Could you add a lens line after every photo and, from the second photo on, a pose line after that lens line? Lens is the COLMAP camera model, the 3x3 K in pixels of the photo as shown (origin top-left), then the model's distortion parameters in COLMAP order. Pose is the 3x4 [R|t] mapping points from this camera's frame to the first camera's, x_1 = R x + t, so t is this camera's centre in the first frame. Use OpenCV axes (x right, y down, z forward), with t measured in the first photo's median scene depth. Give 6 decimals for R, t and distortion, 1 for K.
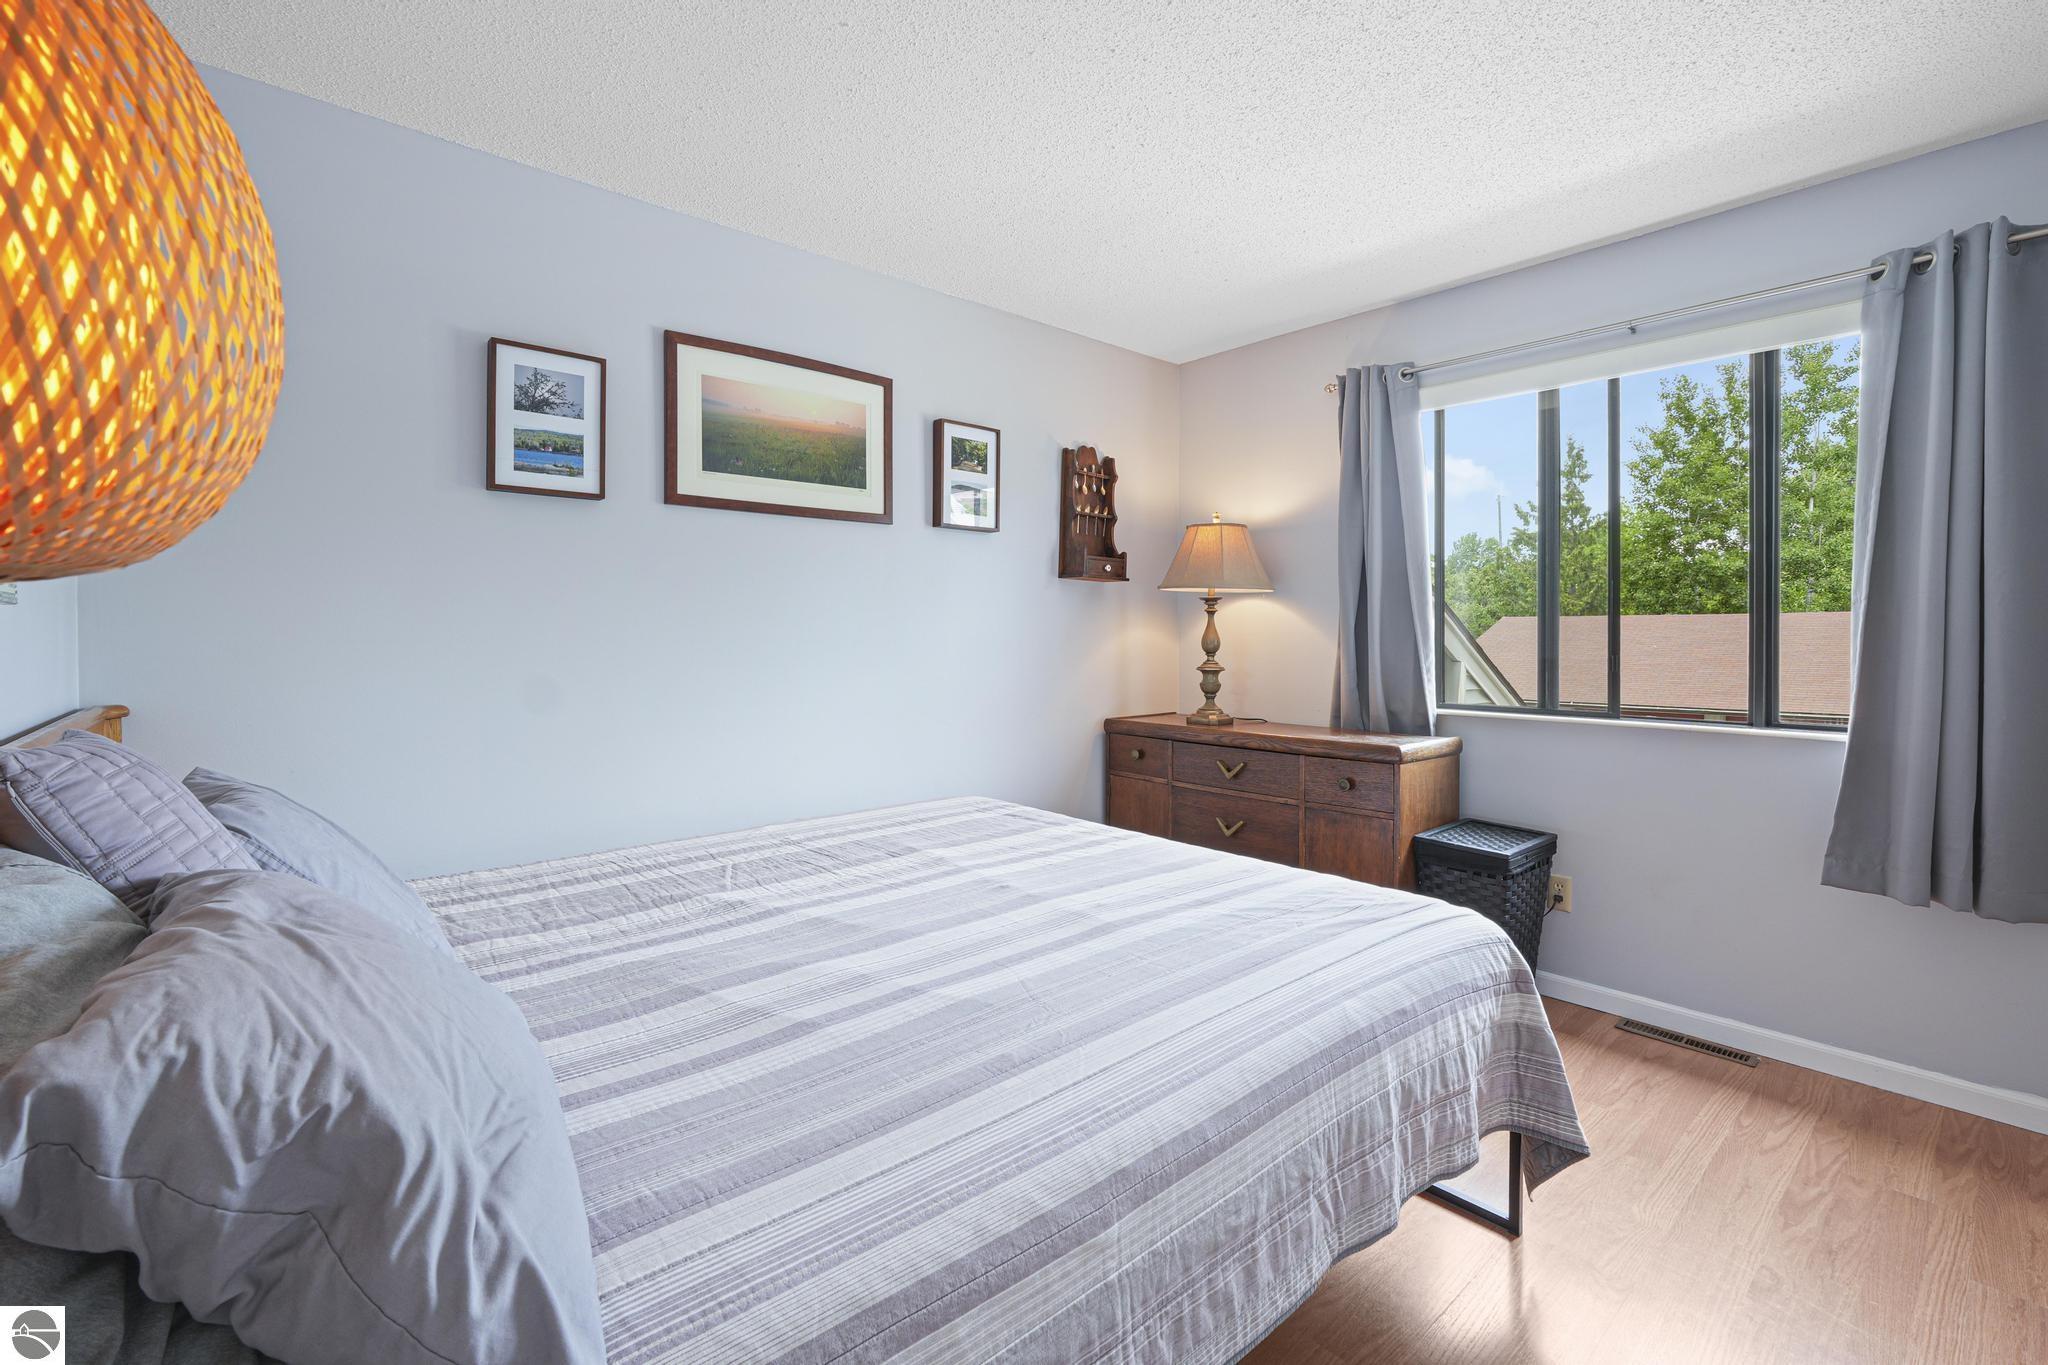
lens RADIAL K [[886.8, 0, 1025.7], [0, 886.8, 647.9], [0, 0, 1]] dist [-0.003137, 0.000008]
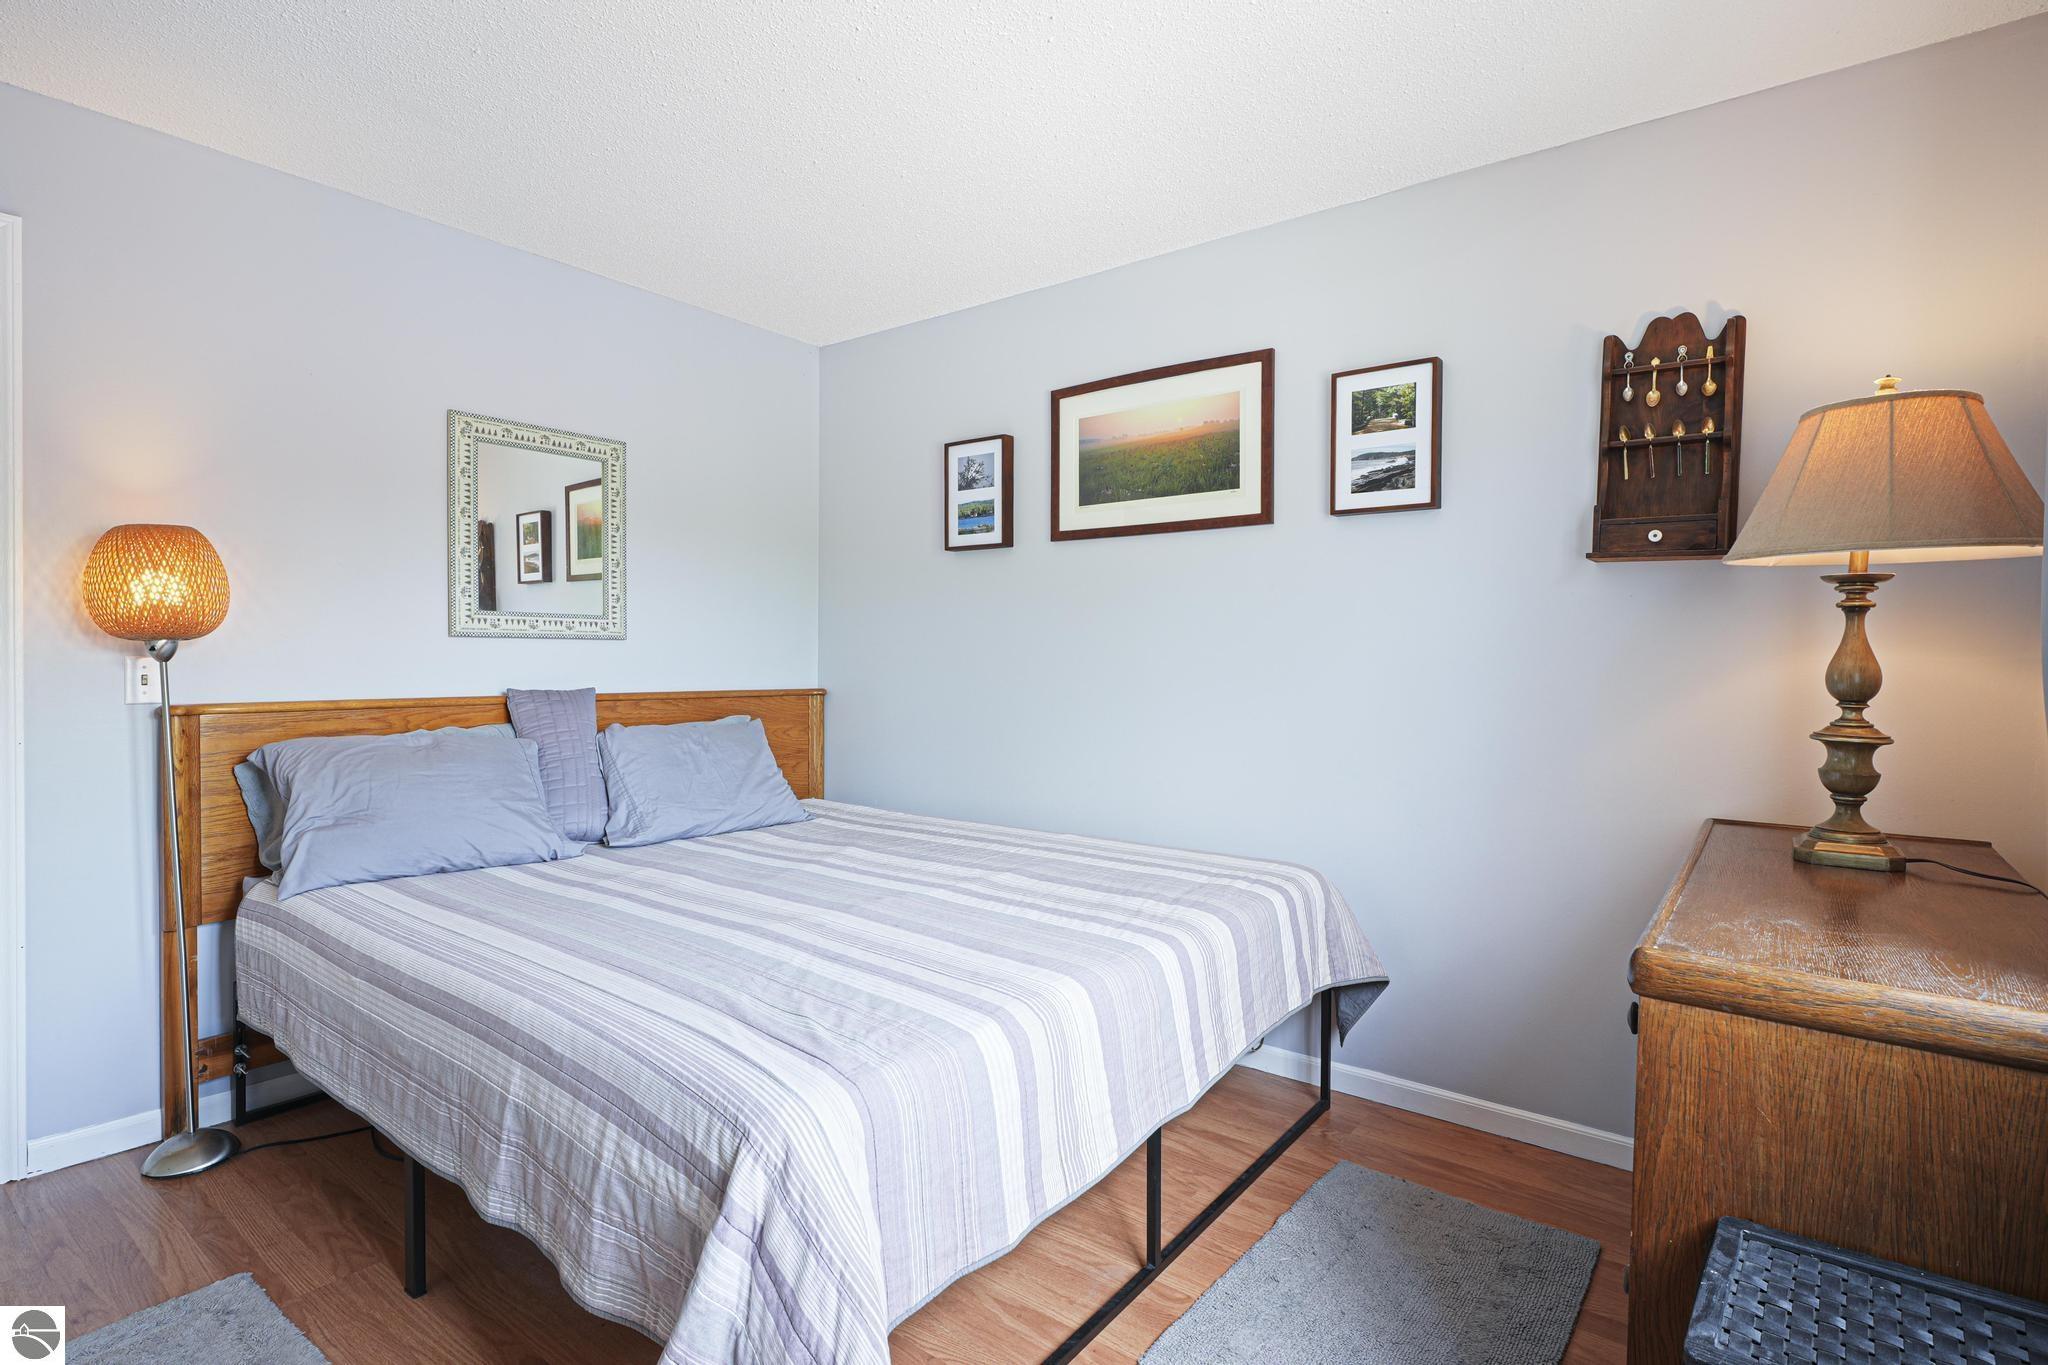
lens RADIAL K [[1003.1, 0, 1025.1], [0, 1003.1, 671.0], [0, 0, 1]] dist [-0.002043, 0.000419]
pose [[0.201964, 0.013777, -0.979296, 0.729261], [-0.024710, 0.999654, 0.008967, -0.004611], [0.979081, 0.022387, 0.202235, 0.595522]]
